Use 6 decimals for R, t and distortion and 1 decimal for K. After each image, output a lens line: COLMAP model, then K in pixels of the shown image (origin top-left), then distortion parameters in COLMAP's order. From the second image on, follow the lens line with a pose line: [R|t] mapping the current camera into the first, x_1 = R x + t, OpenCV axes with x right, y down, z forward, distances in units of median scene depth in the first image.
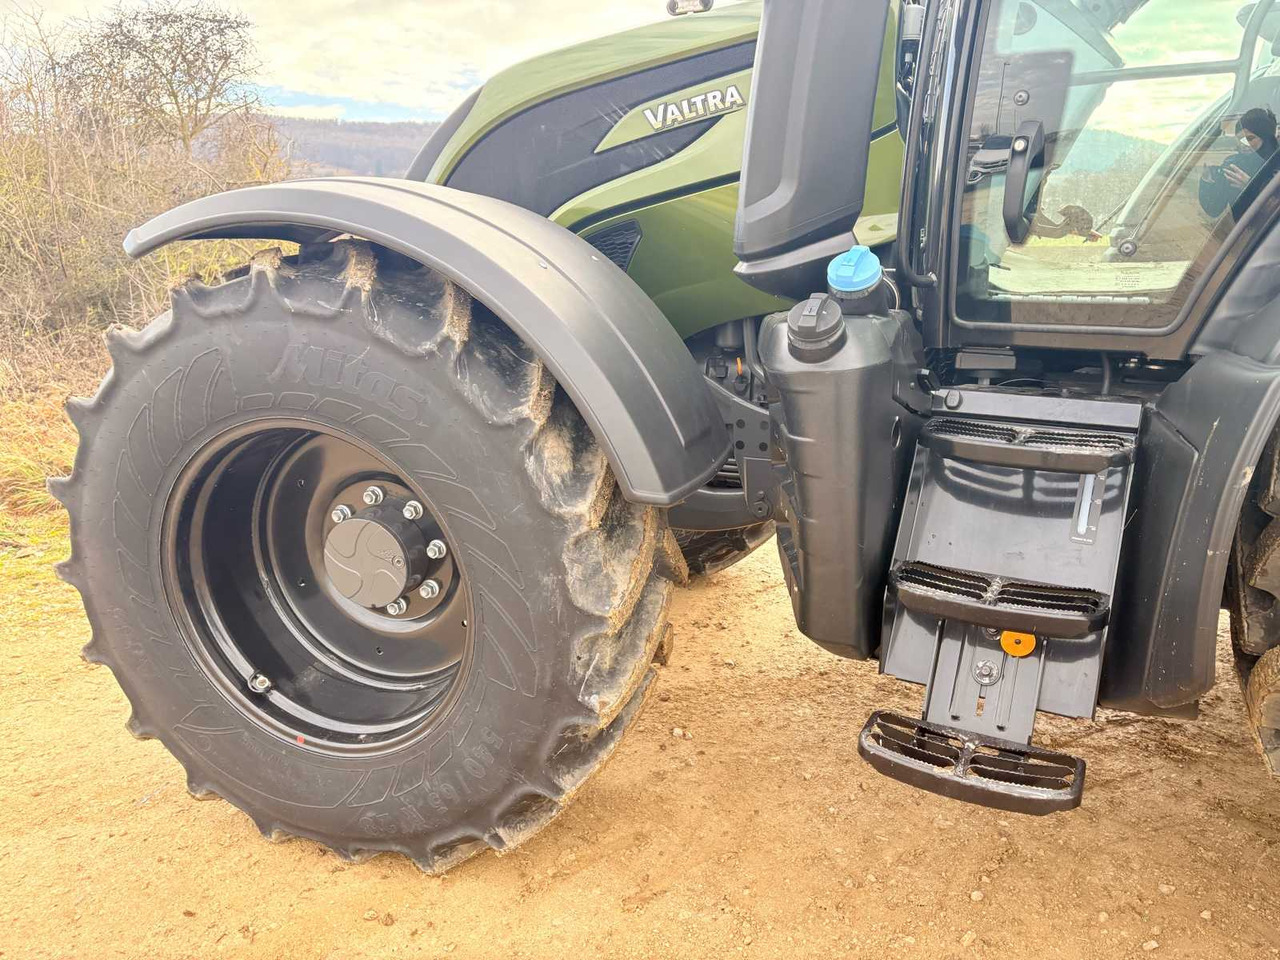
lens RADIAL K [[934.9, 0, 654.9], [0, 934.9, 484.7], [0, 0, 1]] dist [0.100347, -0.126443]
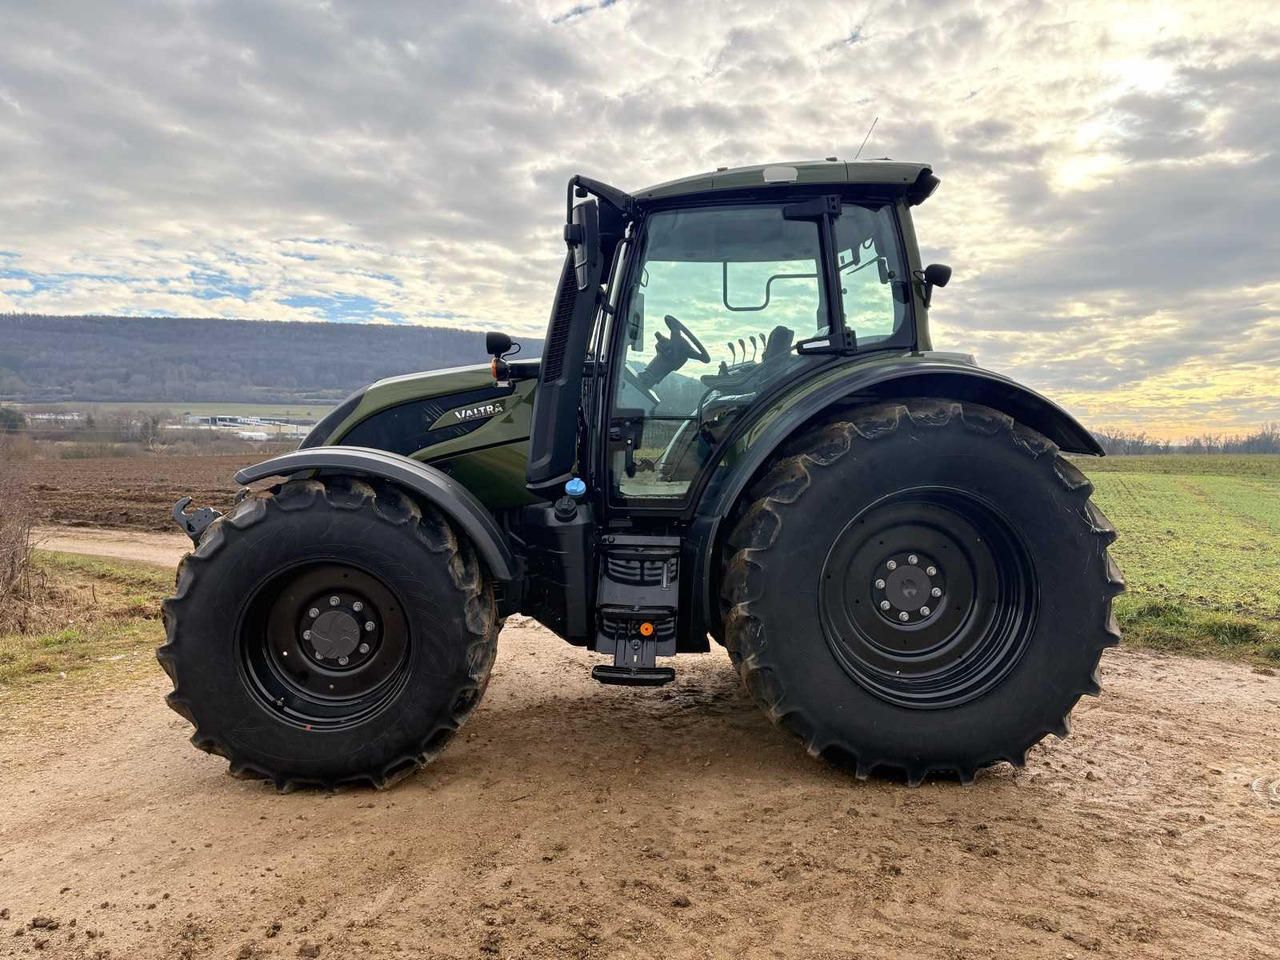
lens RADIAL K [[967.5, 0, 643.2], [0, 967.5, 476.6], [0, 0, 1]] dist [0.115313, -0.140468]
pose [[0.910281, -0.003451, 0.413976, -0.655713], [0.094525, 0.975284, -0.199717, 0.265693], [-0.403055, 0.220930, 0.888109, -1.310137]]
